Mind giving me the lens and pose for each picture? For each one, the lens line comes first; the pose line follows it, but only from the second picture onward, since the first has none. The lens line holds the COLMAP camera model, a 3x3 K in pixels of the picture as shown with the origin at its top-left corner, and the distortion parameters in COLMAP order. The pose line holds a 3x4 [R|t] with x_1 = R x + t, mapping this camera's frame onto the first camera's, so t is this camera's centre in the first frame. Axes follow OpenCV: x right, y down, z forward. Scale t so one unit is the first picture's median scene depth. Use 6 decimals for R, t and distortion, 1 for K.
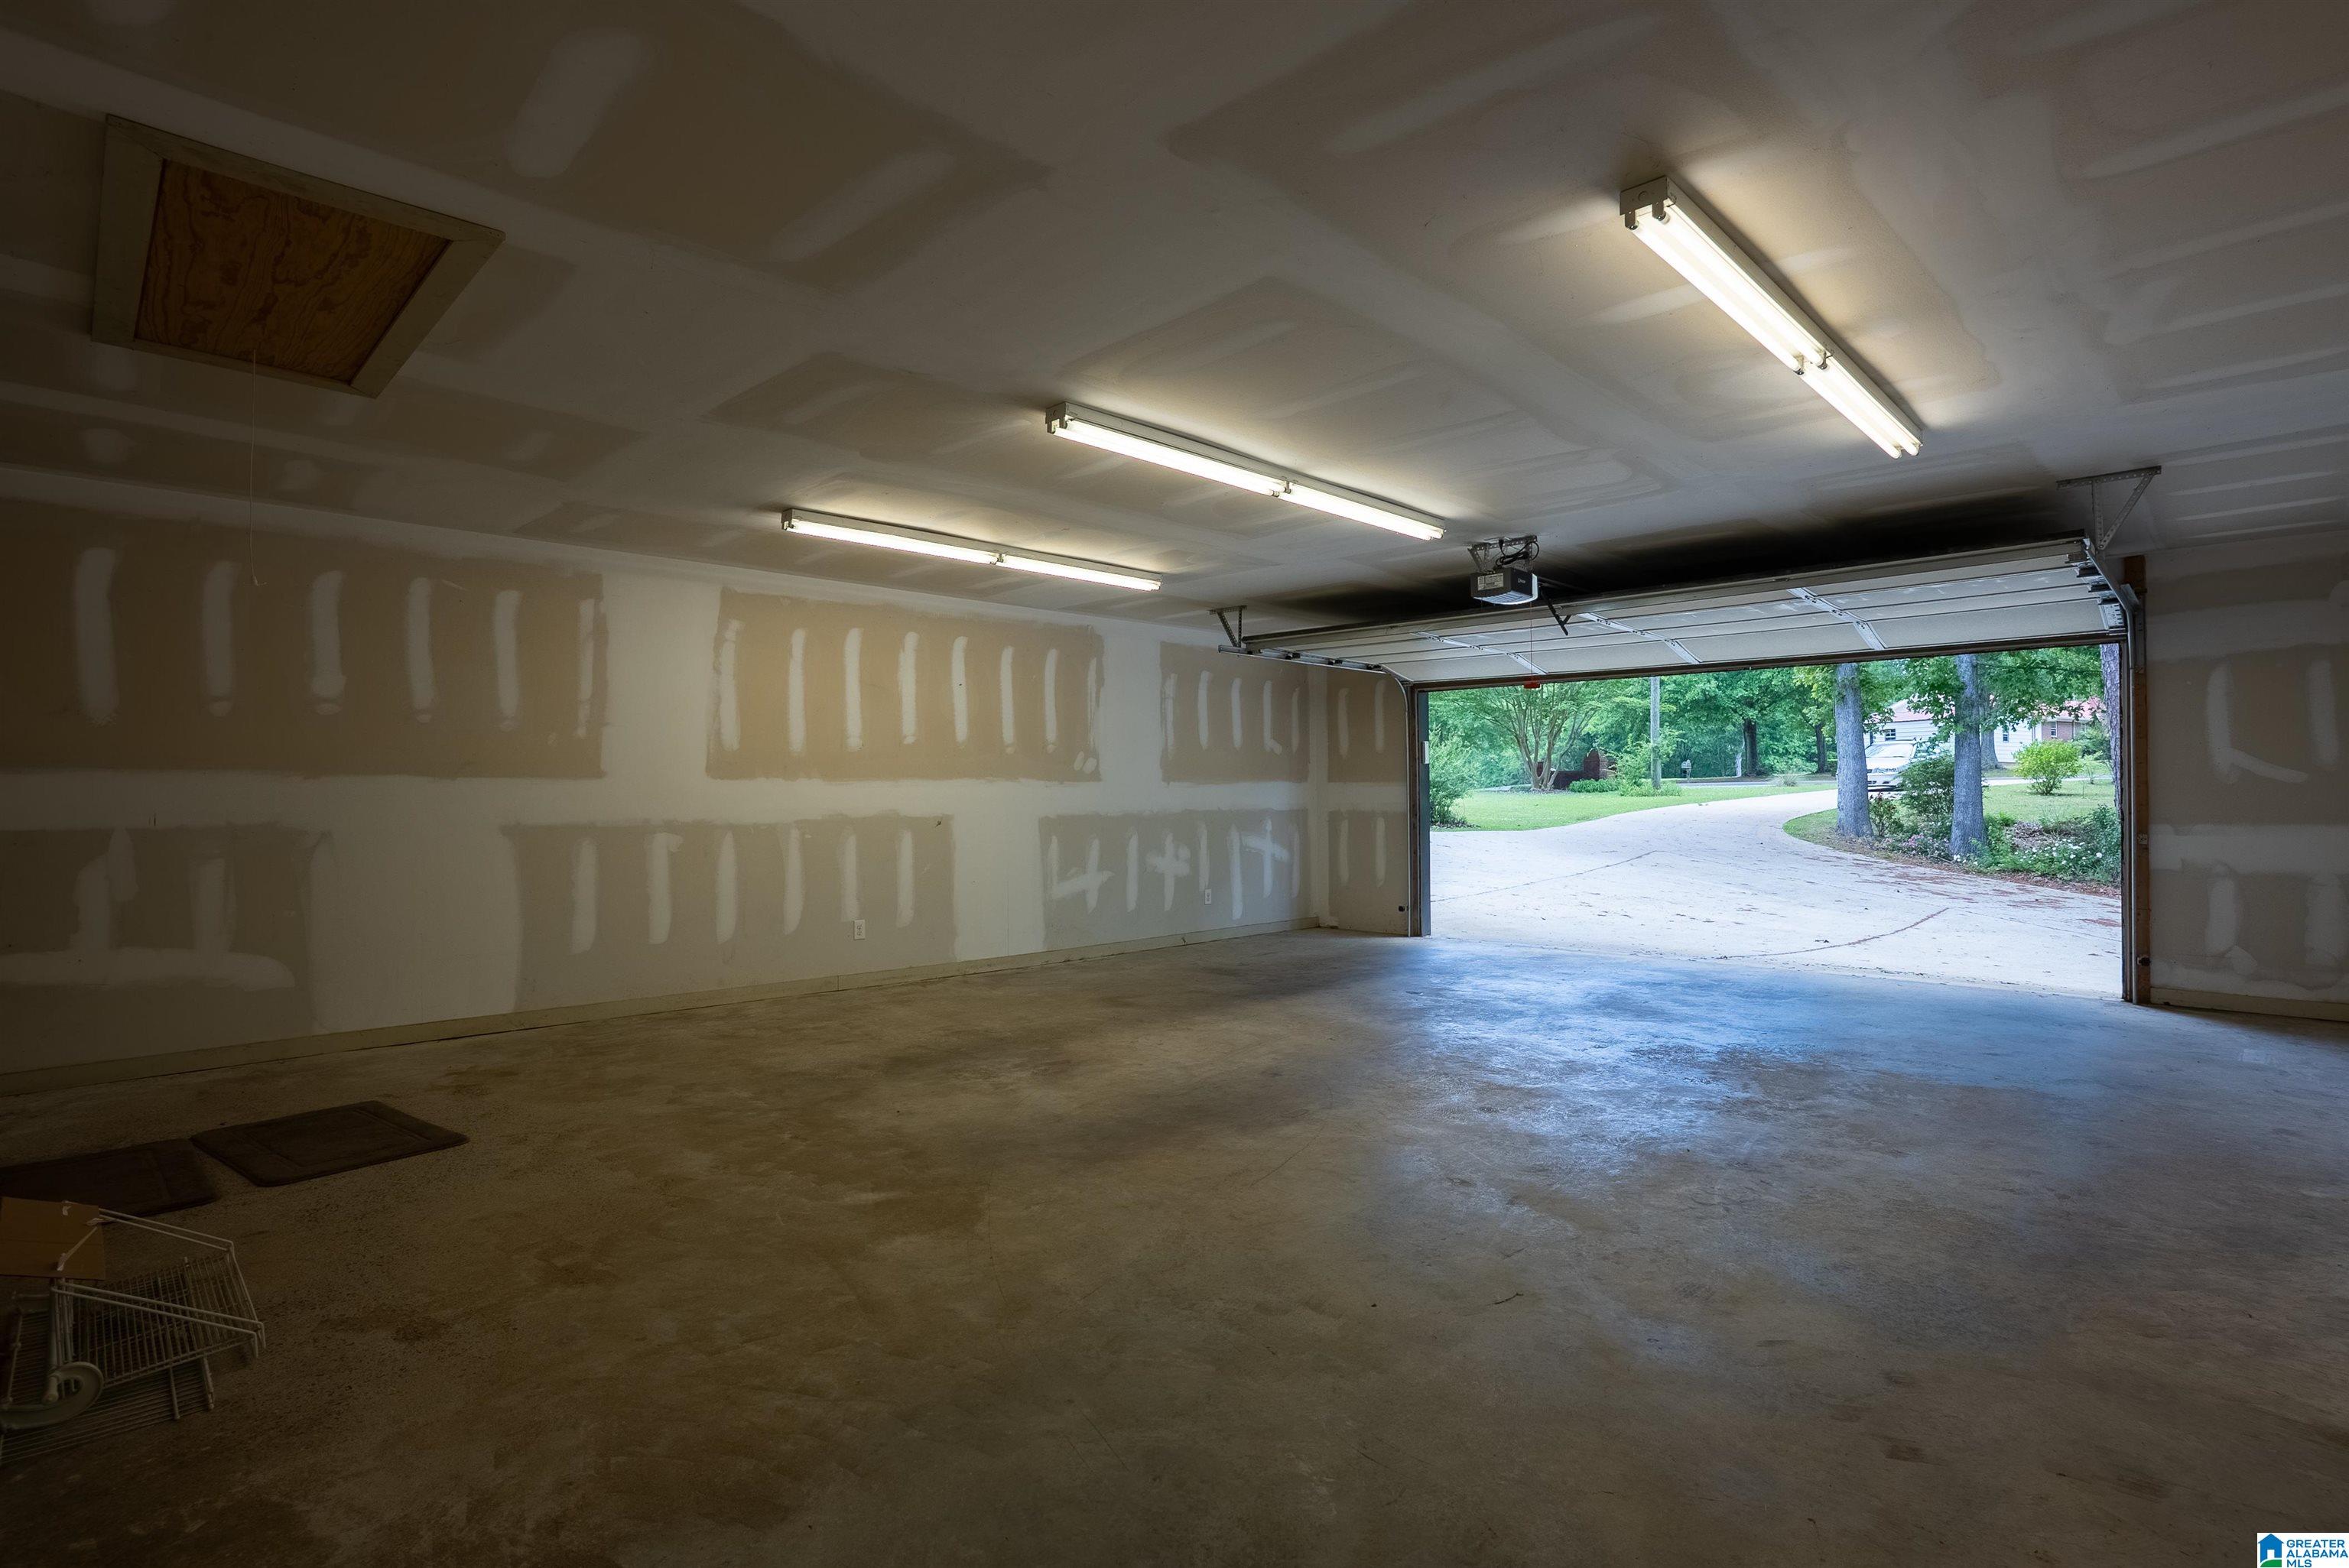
lens RADIAL K [[1155.9, 0, 1170.7], [0, 1155.9, 779.3], [0, 0, 1]] dist [-0.072003, 0.031301]
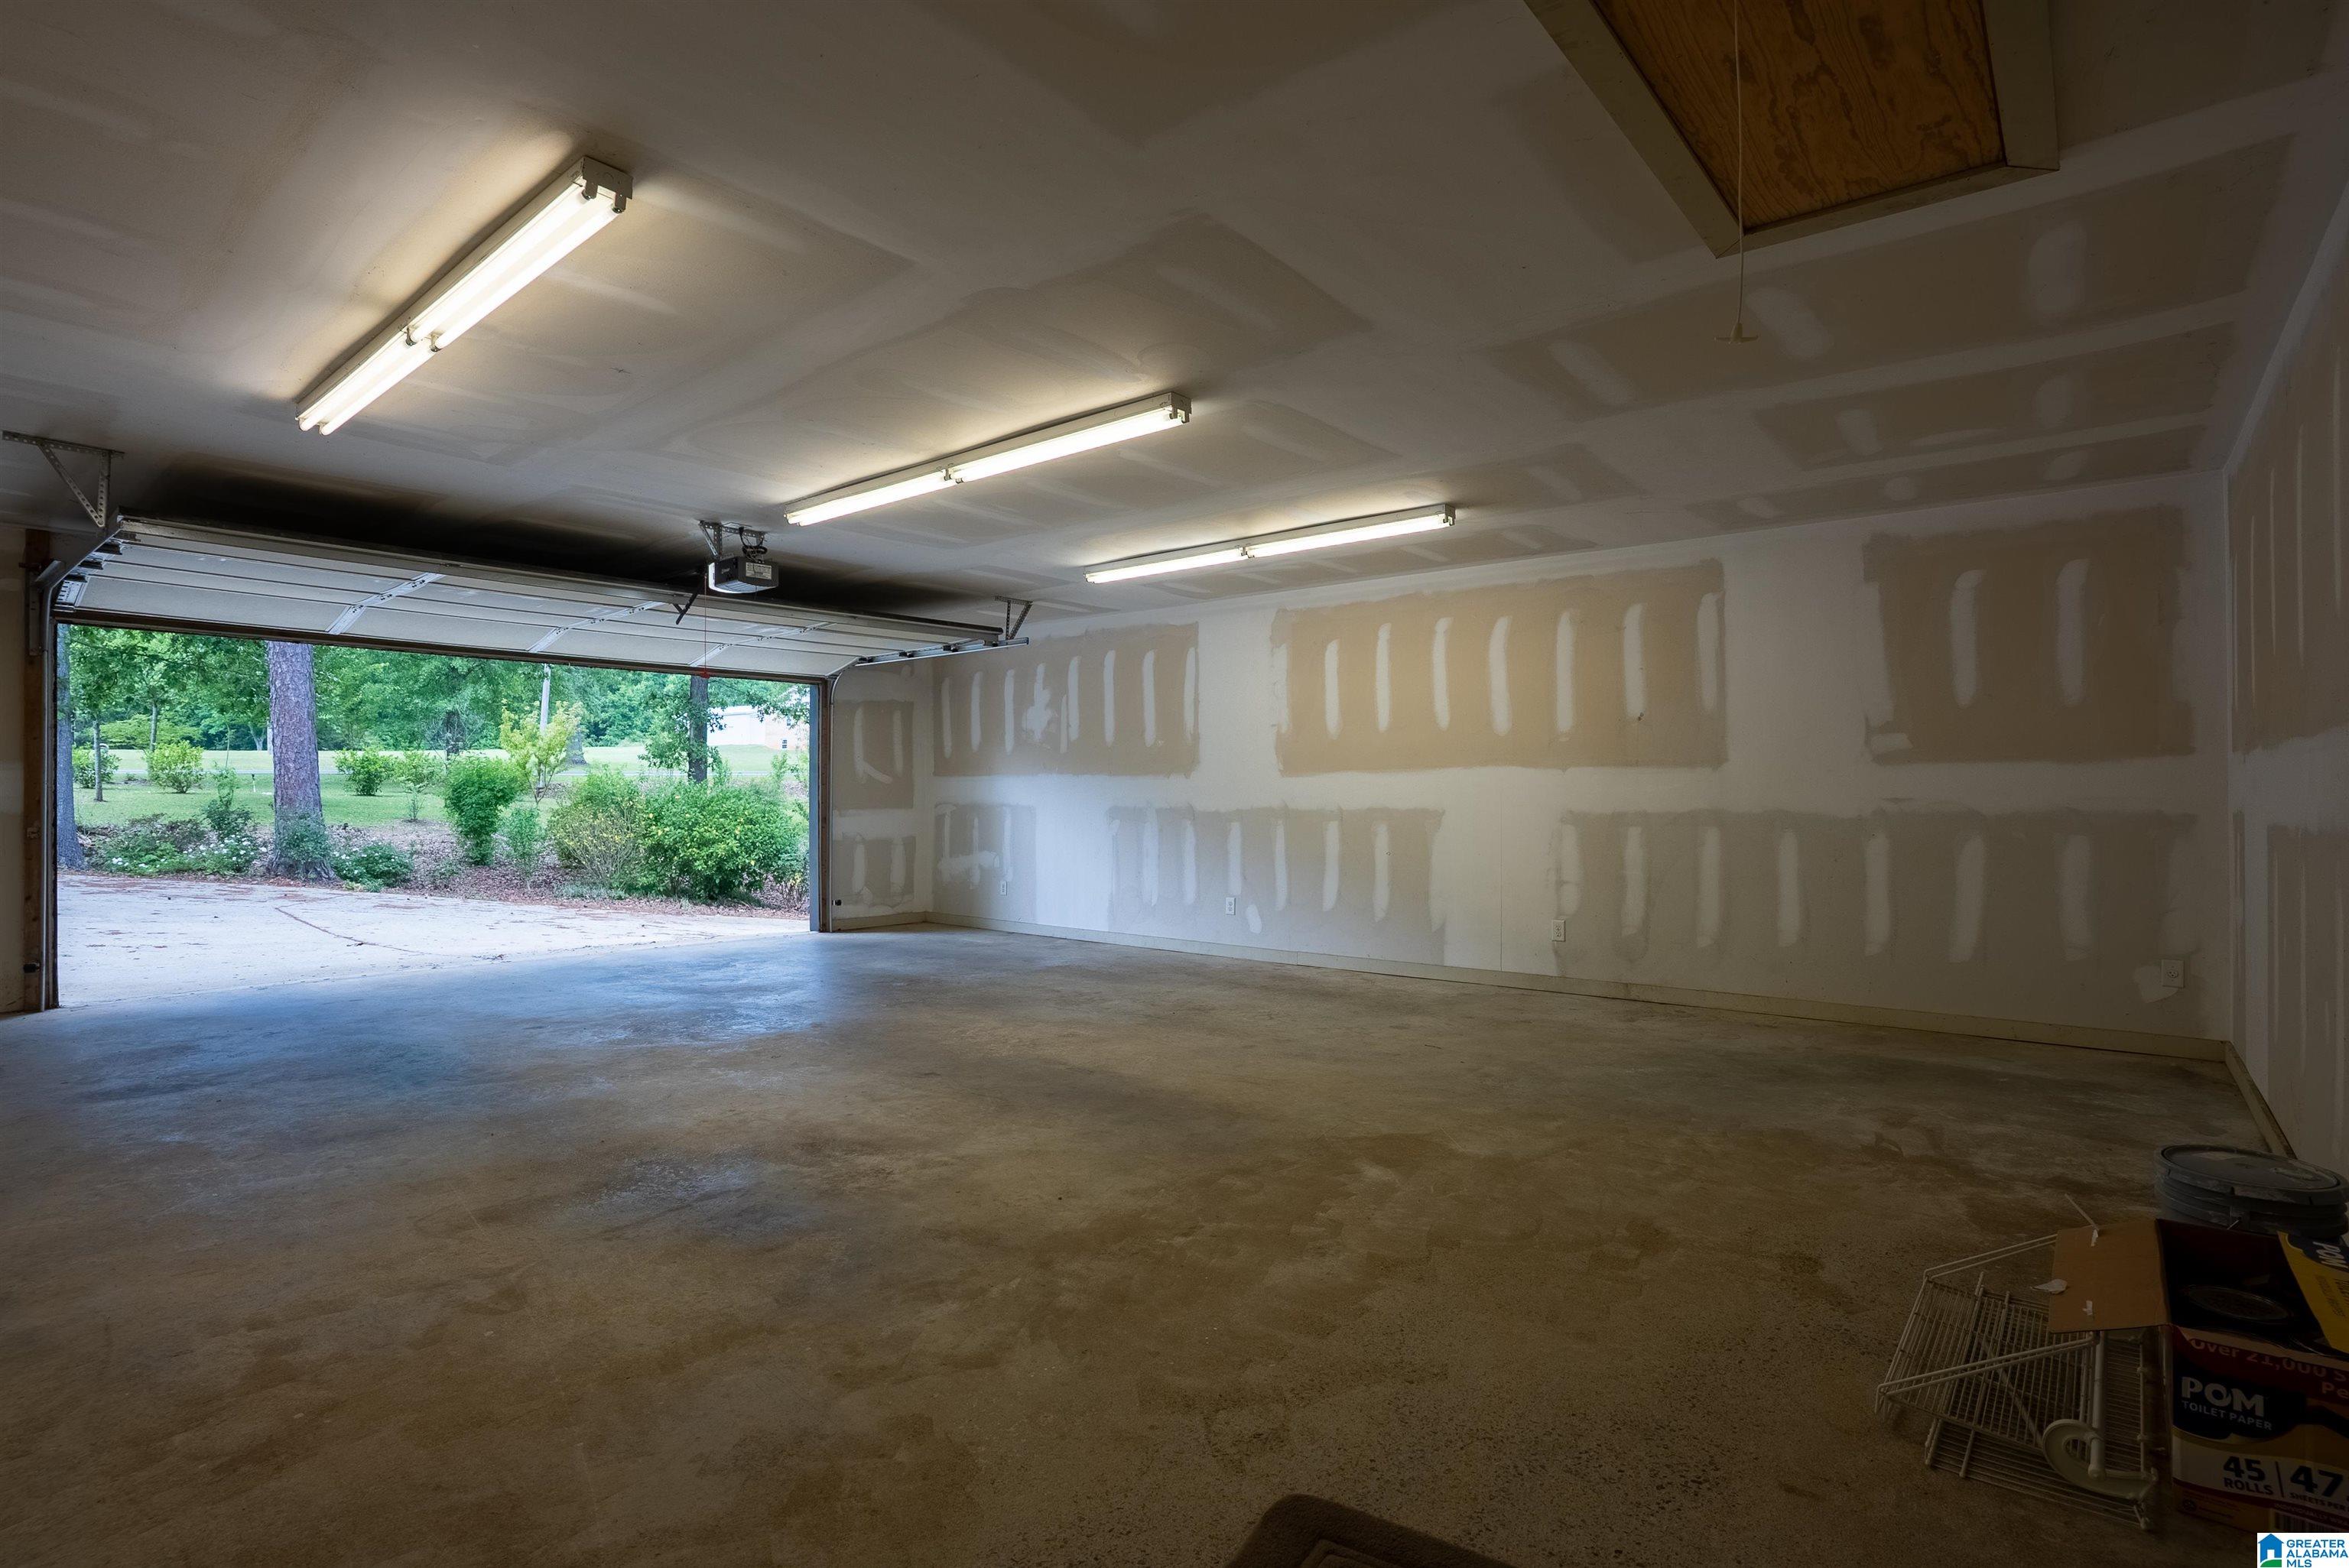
lens RADIAL K [[1155.9, 0, 1170.7], [0, 1155.9, 779.3], [0, 0, 1]] dist [-0.072003, 0.031301]
pose [[-0.090190, 0.015267, 0.995808, -1.139137], [-0.019088, 0.999672, -0.017055, 0.027583], [-0.995742, -0.020547, -0.089869, 1.137060]]
